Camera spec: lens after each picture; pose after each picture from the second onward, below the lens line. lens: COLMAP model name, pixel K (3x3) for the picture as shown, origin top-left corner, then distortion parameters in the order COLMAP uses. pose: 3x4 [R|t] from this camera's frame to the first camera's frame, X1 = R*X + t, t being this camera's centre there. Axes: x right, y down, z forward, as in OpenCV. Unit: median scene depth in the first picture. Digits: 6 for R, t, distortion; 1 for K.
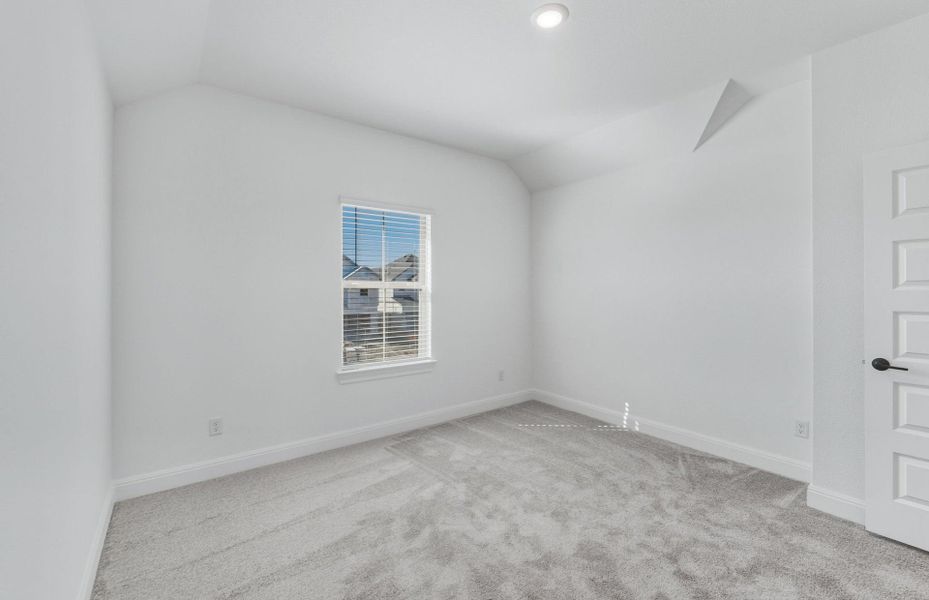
lens RADIAL K [[397.0, 0, 464.4], [0, 397.0, 294.5], [0, 0, 1]] dist [-0.004751, 0.000529]
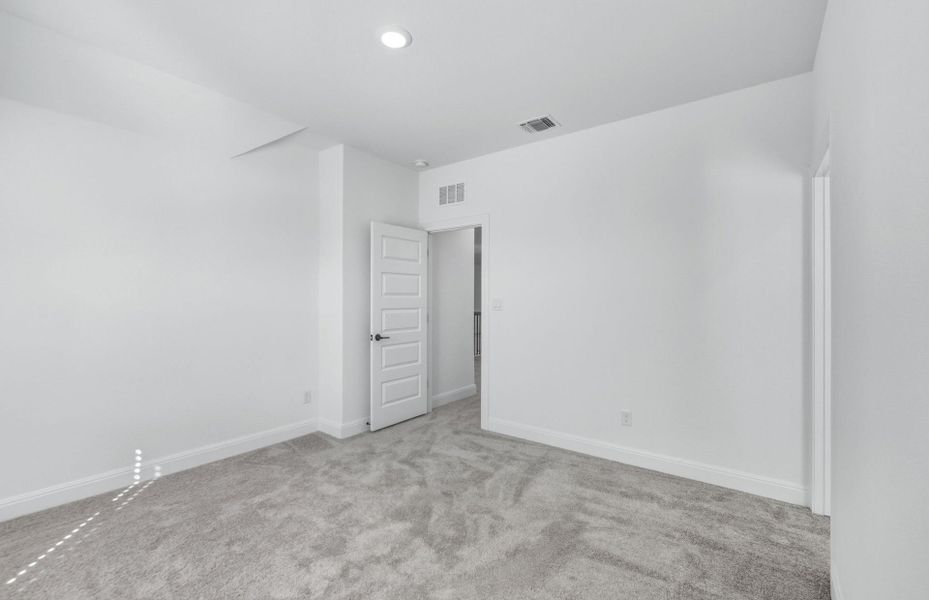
lens RADIAL K [[397.0, 0, 468.6], [0, 397.0, 296.7], [0, 0, 1]] dist [-0.004751, 0.000529]
pose [[-0.291895, 0.005644, 0.956434, -0.473307], [0.008857, 0.999956, -0.003197, -0.003006], [-0.956409, 0.007537, -0.291933, 0.622483]]
